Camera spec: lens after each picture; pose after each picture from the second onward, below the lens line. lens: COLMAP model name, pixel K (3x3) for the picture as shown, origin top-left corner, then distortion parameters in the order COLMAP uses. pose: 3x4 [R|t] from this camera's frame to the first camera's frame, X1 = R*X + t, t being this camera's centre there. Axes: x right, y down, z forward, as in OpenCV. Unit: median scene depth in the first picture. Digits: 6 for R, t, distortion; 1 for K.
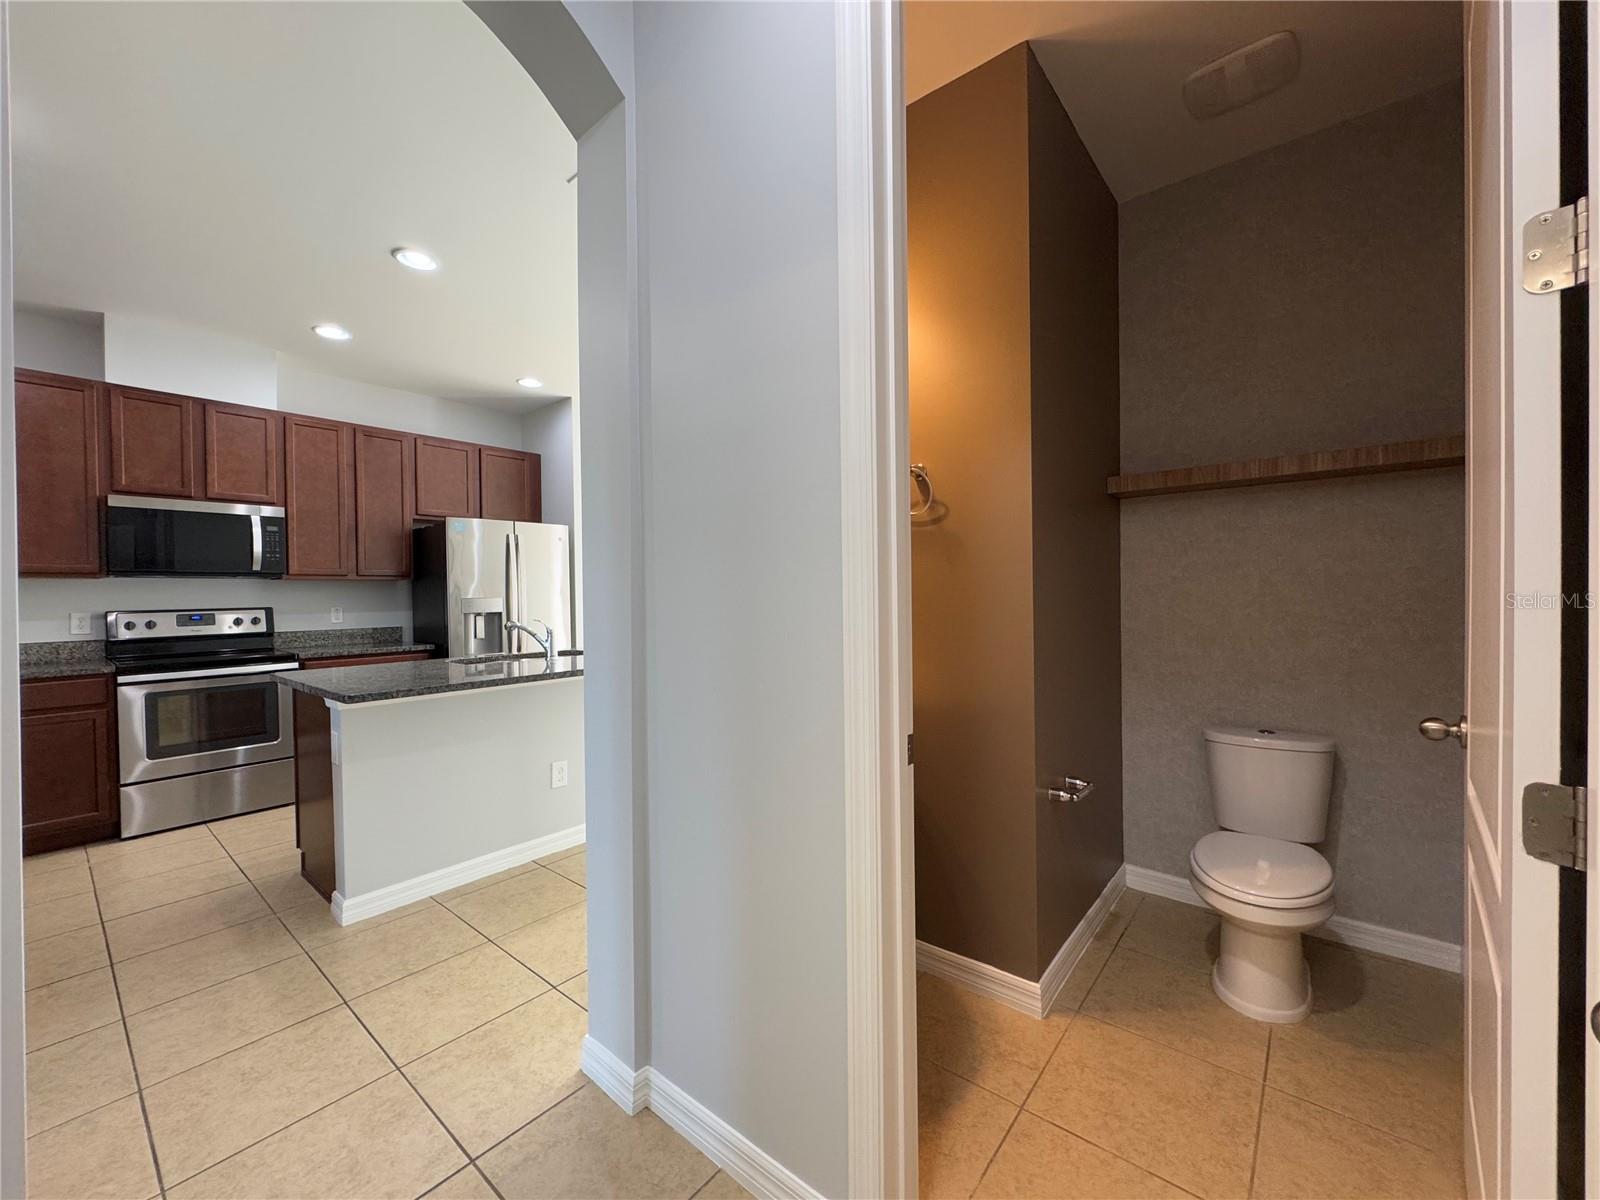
lens RADIAL K [[638.9, 0, 800.0], [0, 638.9, 600.0], [0, 0, 1]] dist [-0.004185, 0.000683]
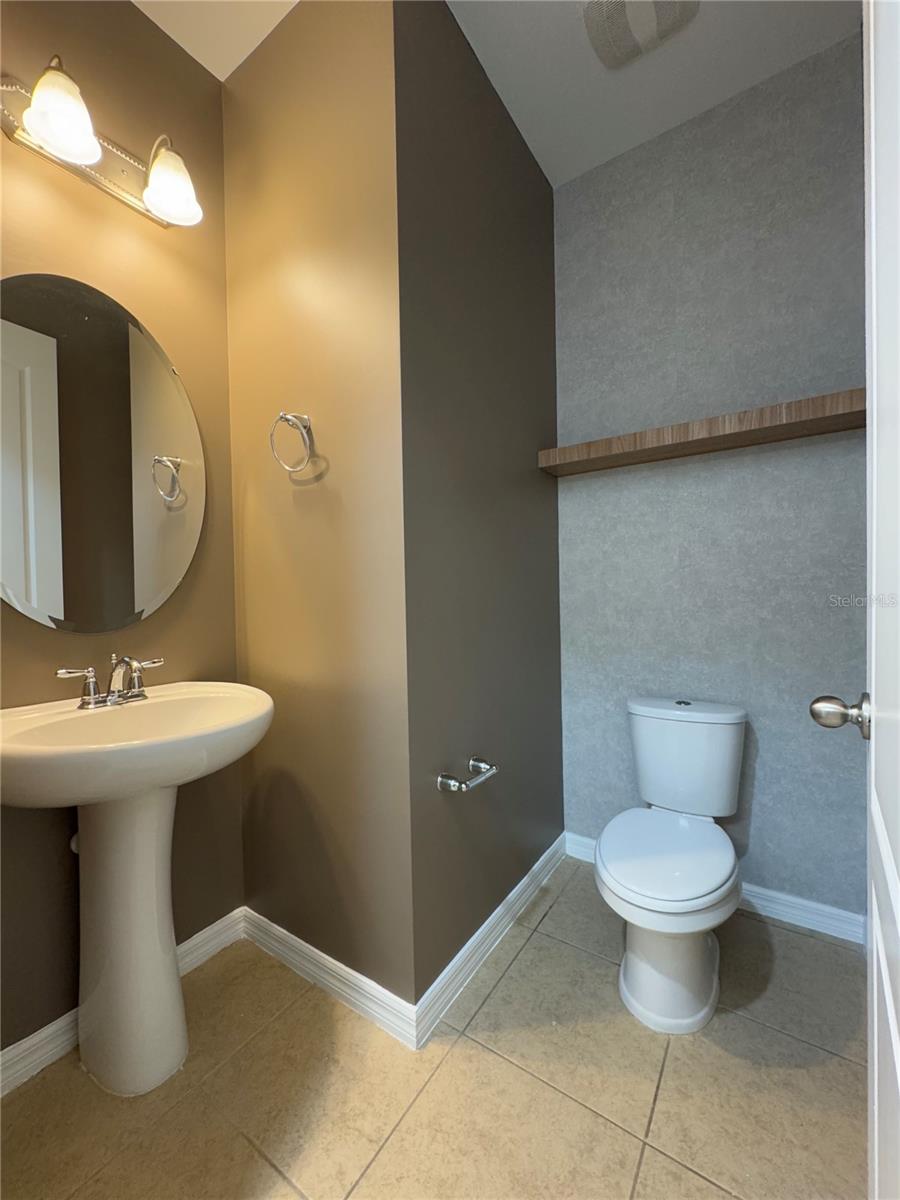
lens RADIAL K [[479.2, 0, 451.5], [0, 479.2, 598.5], [0, 0, 1]] dist [-0.004185, 0.000683]
pose [[0.995607, -0.006926, 0.093369, 0.323948], [0.006798, 0.999975, 0.001689, 0.042827], [-0.093379, -0.001047, 0.995630, 0.311069]]
